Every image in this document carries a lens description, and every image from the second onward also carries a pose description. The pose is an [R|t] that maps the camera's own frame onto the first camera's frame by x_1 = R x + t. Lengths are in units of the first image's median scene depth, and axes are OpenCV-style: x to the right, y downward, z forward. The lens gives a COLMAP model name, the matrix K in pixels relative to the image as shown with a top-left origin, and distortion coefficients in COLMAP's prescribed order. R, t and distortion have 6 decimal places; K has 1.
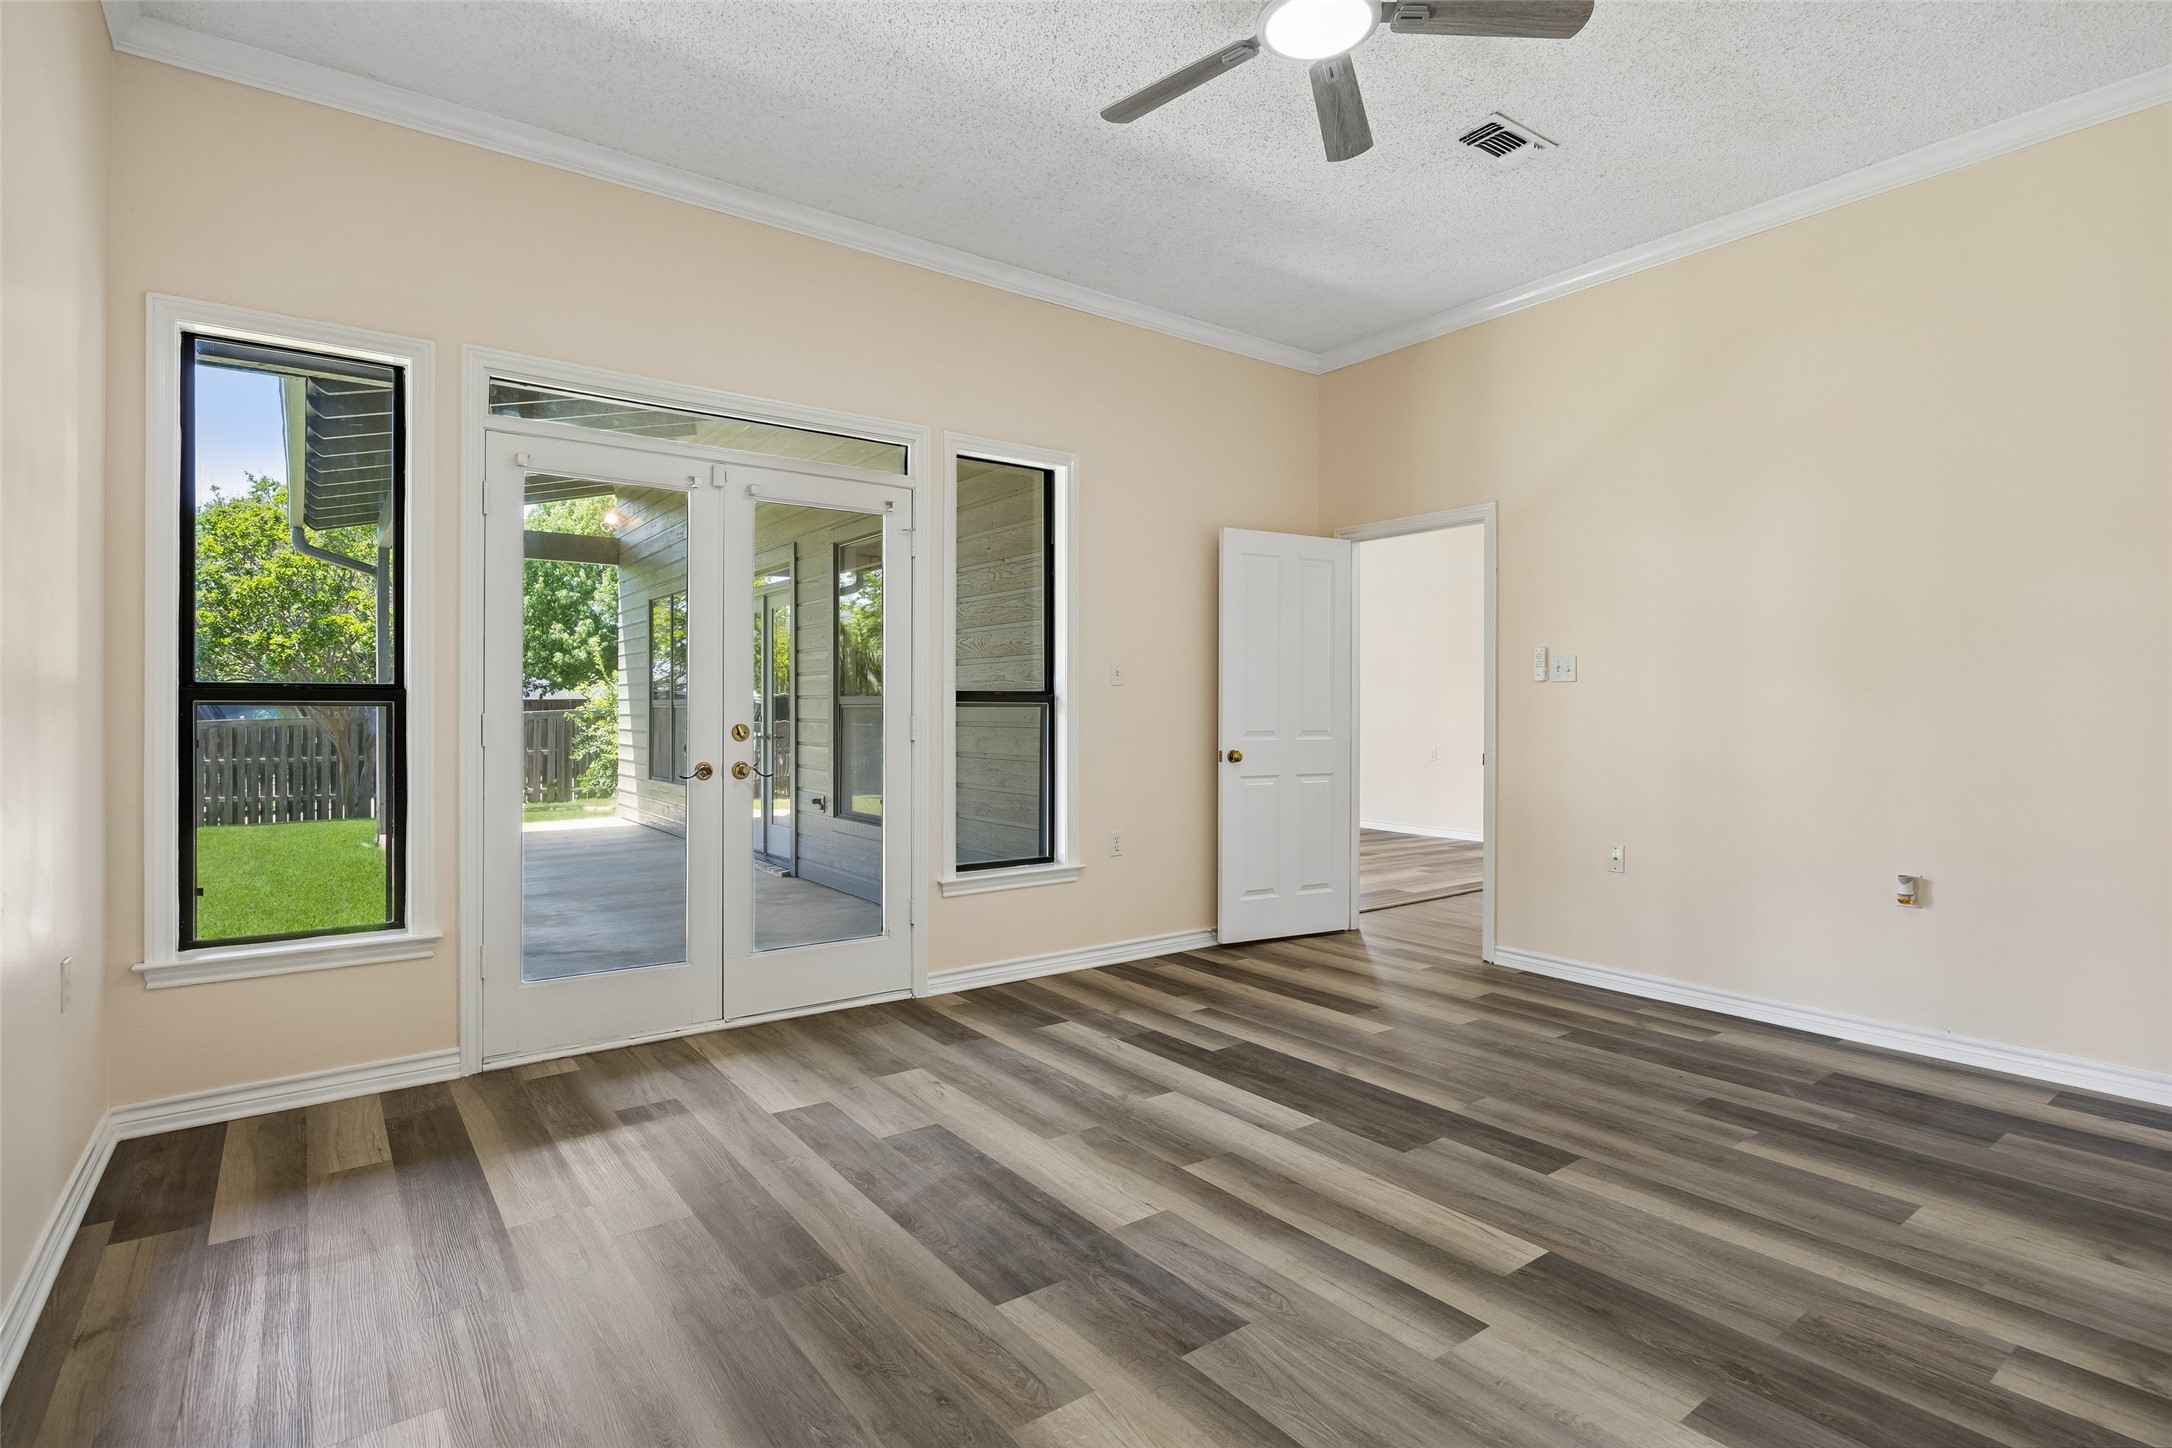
lens RADIAL K [[1053.3, 0, 1070.3], [0, 1053.3, 717.3], [0, 0, 1]] dist [-0.014476, 0.002022]
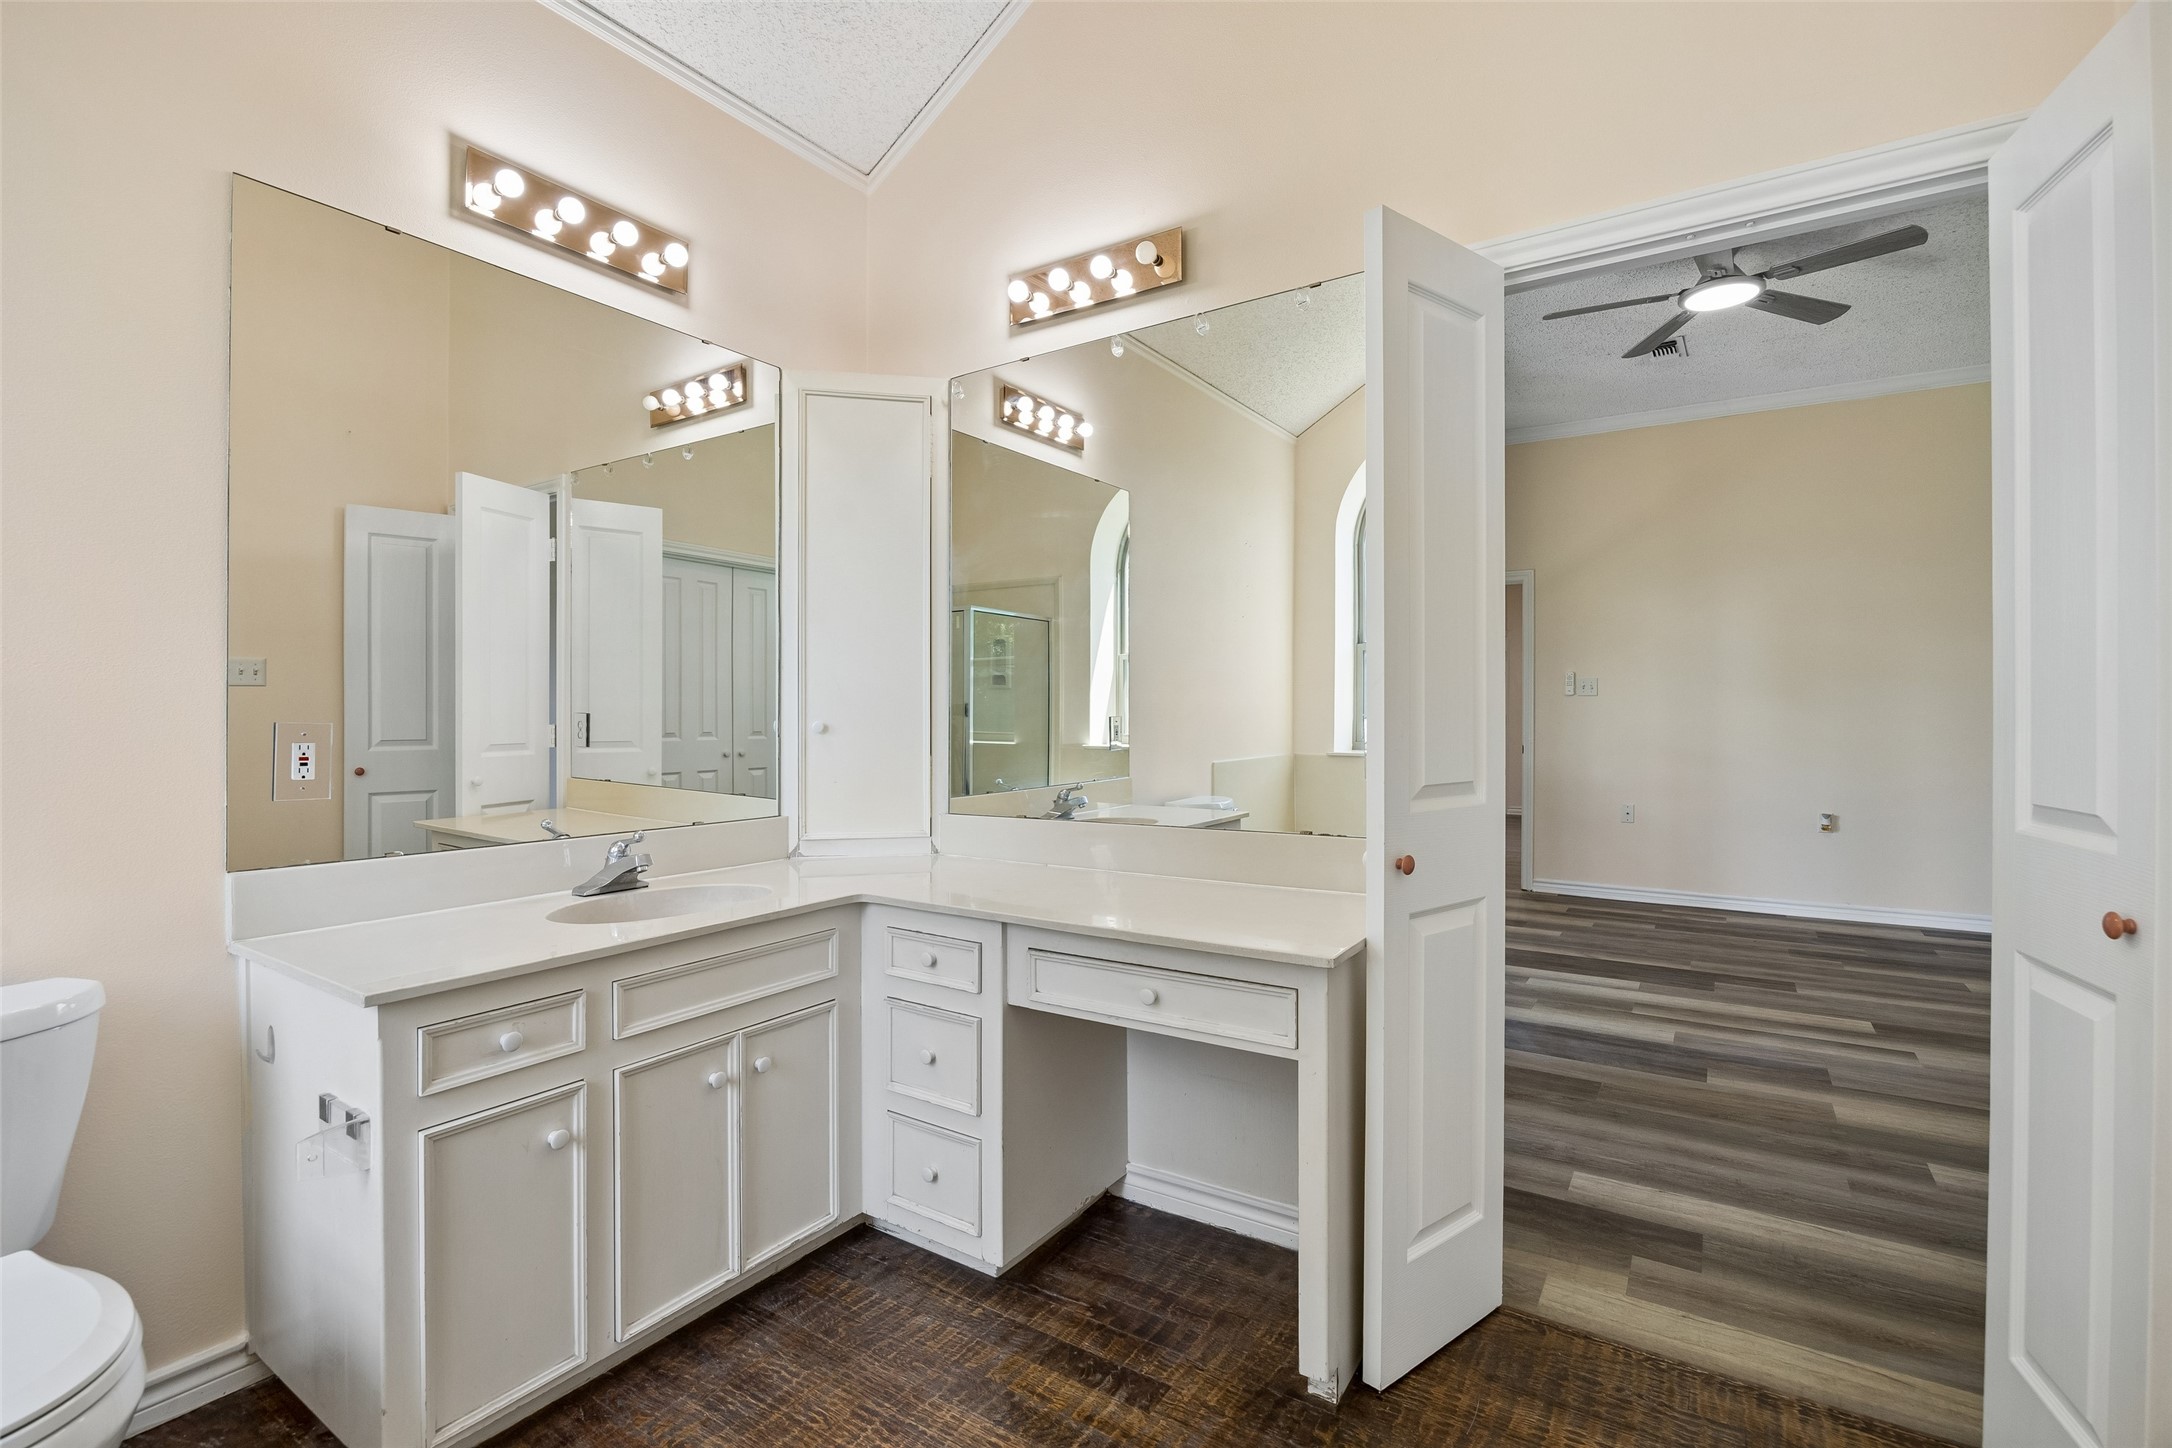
lens RADIAL K [[995.8, 0, 1089.4], [0, 995.8, 719.3], [0, 0, 1]] dist [0.009465, -0.002650]
pose [[0.927987, -0.004206, 0.372588, -1.121736], [0.002536, 0.999984, 0.004972, -0.015303], [-0.372603, -0.003669, 0.927984, -0.070792]]
